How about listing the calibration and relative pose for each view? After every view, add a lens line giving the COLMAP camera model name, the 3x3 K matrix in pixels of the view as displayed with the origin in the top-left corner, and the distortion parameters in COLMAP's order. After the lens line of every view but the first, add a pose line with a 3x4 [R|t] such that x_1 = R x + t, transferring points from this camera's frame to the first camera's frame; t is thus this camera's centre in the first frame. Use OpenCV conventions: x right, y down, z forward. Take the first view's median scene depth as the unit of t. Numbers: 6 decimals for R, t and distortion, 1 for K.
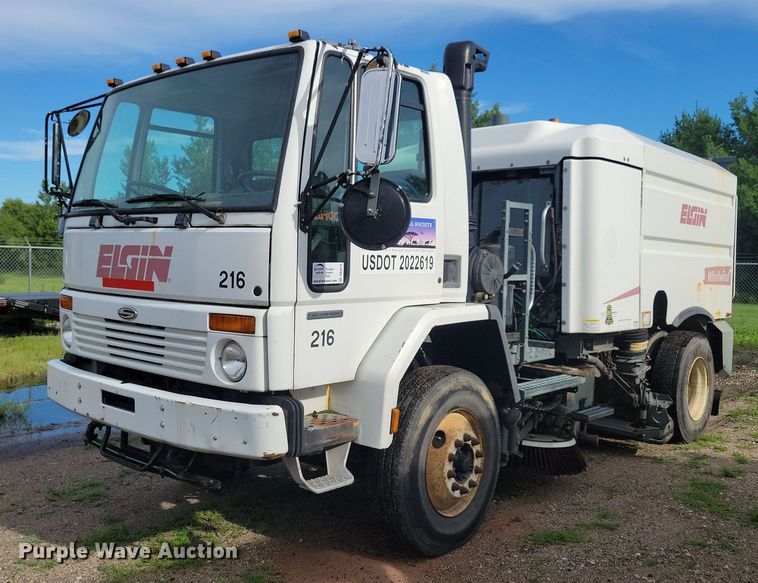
lens RADIAL K [[757.6, 0, 398.7], [0, 757.6, 292.0], [0, 0, 1]] dist [0.045873, 0.000000]
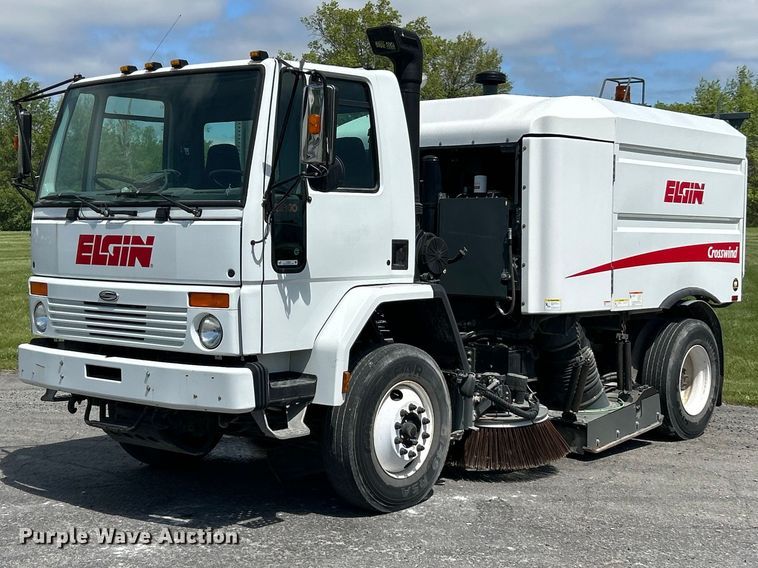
lens RADIAL K [[1162.5, 0, 371.2], [0, 1162.5, 291.6], [0, 0, 1]] dist [0.098277, 0.000000]
pose [[0.999881, -0.015092, -0.003061, 0.037393], [0.015106, 0.999876, 0.004538, 0.019899], [0.002993, -0.004584, 0.999985, -0.727437]]
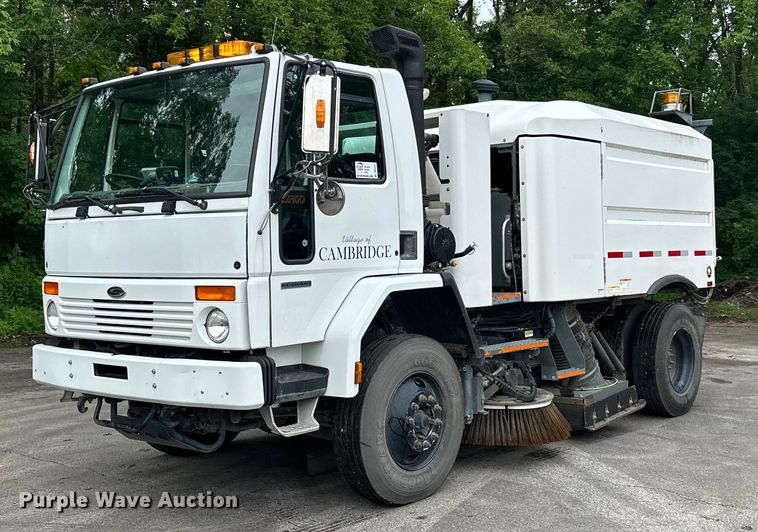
lens RADIAL K [[929.3, 0, 409.2], [0, 929.3, 236.9], [0, 0, 1]] dist [0.116869, 0.000000]
pose [[0.998876, -0.038108, 0.028184, 0.037342], [0.039527, 0.997883, -0.051639, 0.034821], [-0.026156, 0.052695, 0.998268, -0.394420]]
